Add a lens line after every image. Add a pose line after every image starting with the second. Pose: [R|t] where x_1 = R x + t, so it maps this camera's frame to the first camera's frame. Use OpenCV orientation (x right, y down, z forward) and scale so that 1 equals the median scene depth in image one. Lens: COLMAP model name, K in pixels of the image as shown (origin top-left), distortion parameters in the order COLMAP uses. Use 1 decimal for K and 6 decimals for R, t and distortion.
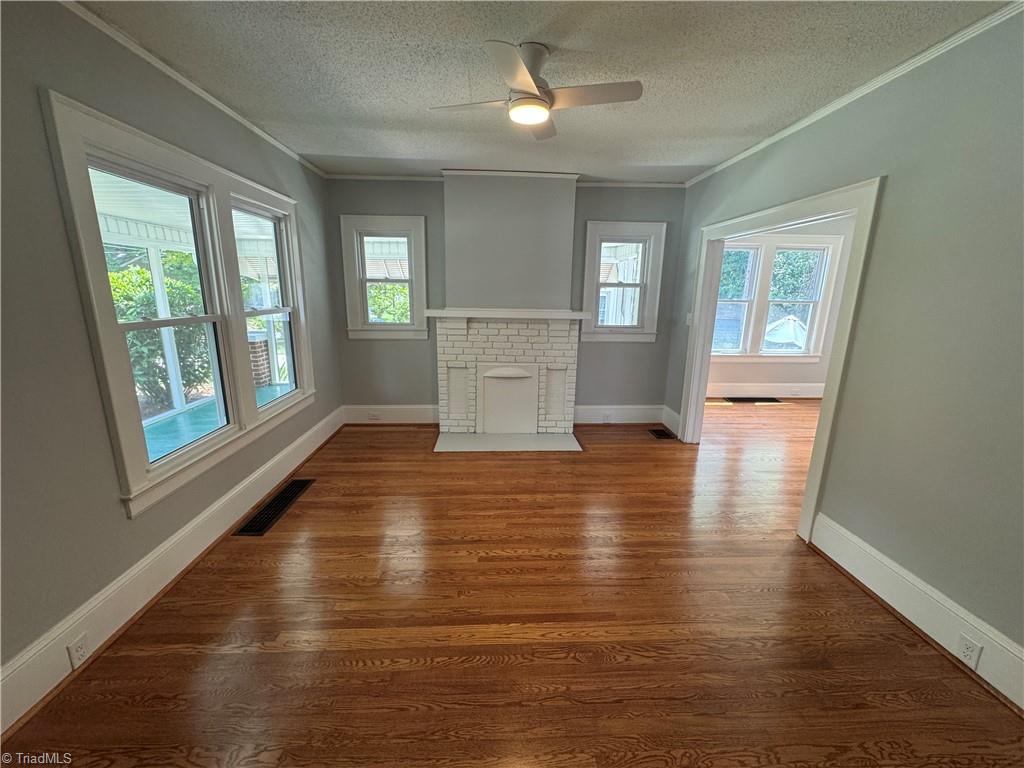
lens RADIAL K [[408.2, 0, 512.0], [0, 408.2, 384.0], [0, 0, 1]] dist [-0.002425, 0.000416]
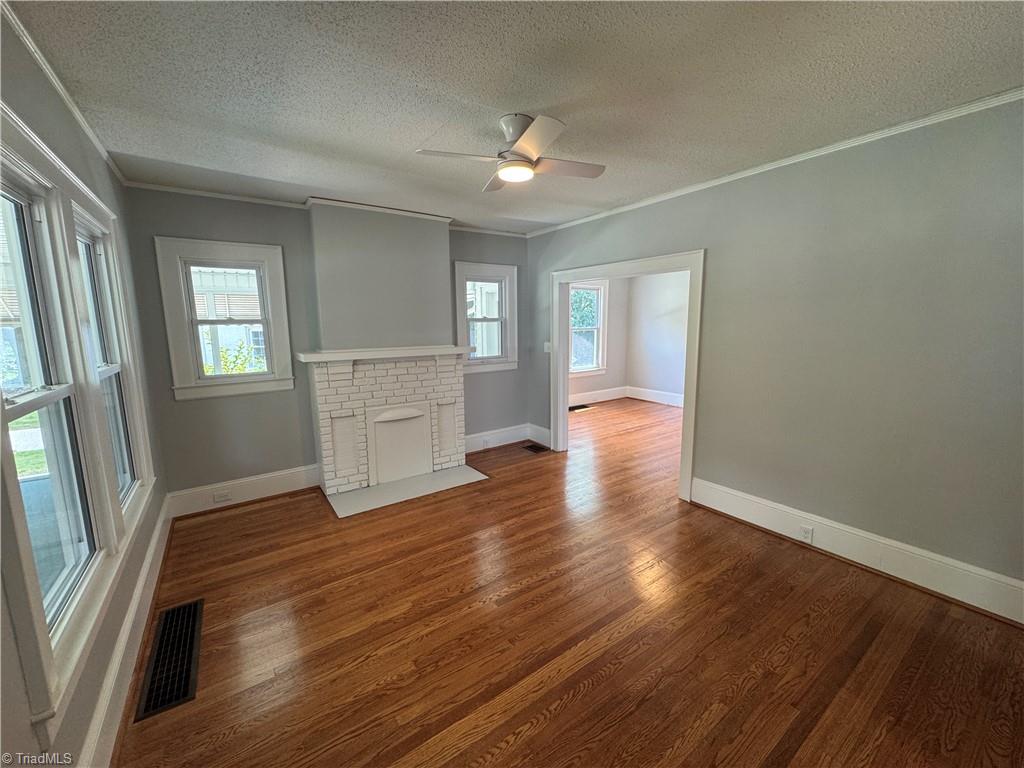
lens RADIAL K [[408.2, 0, 512.0], [0, 408.2, 384.0], [0, 0, 1]] dist [-0.002425, 0.000416]
pose [[0.842933, -0.106421, 0.527388, -0.282276], [0.145258, 0.988856, -0.032629, -0.028630], [-0.518038, 0.104112, 0.848998, 0.057589]]
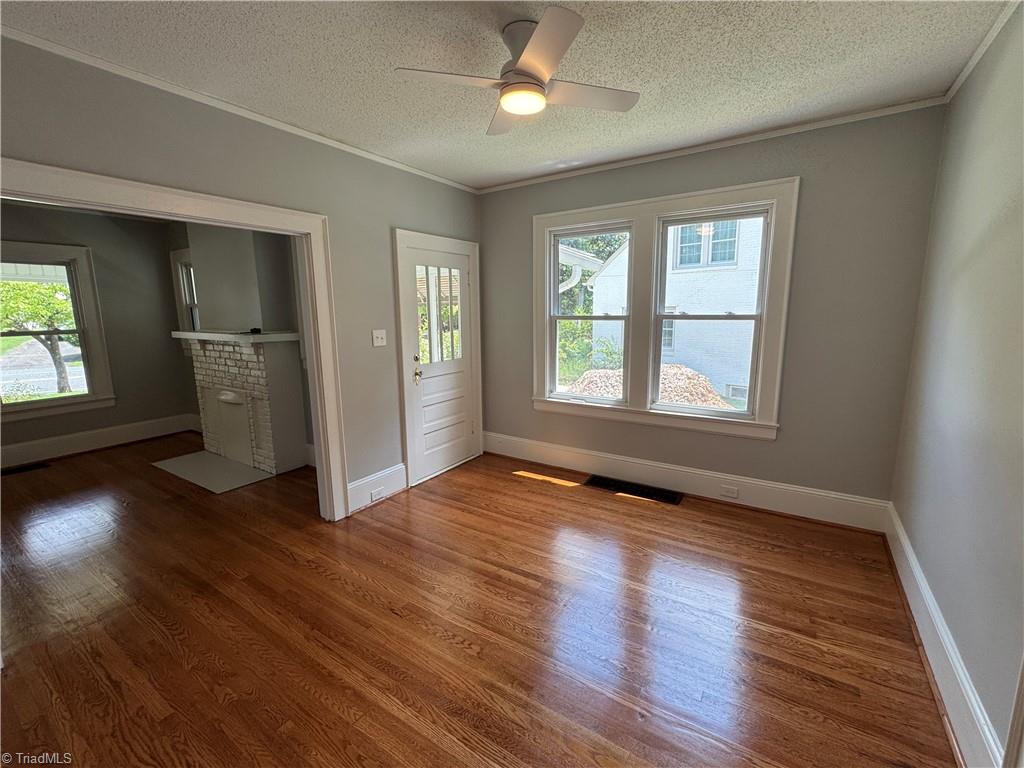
lens RADIAL K [[442.9, 0, 510.6], [0, 442.9, 382.6], [0, 0, 1]] dist [-0.001510, 0.000157]
pose [[0.806694, 0.076264, -0.586028, 1.136645], [-0.098653, 0.995102, -0.006301, -0.121116], [0.582678, 0.062897, 0.810266, 0.543925]]
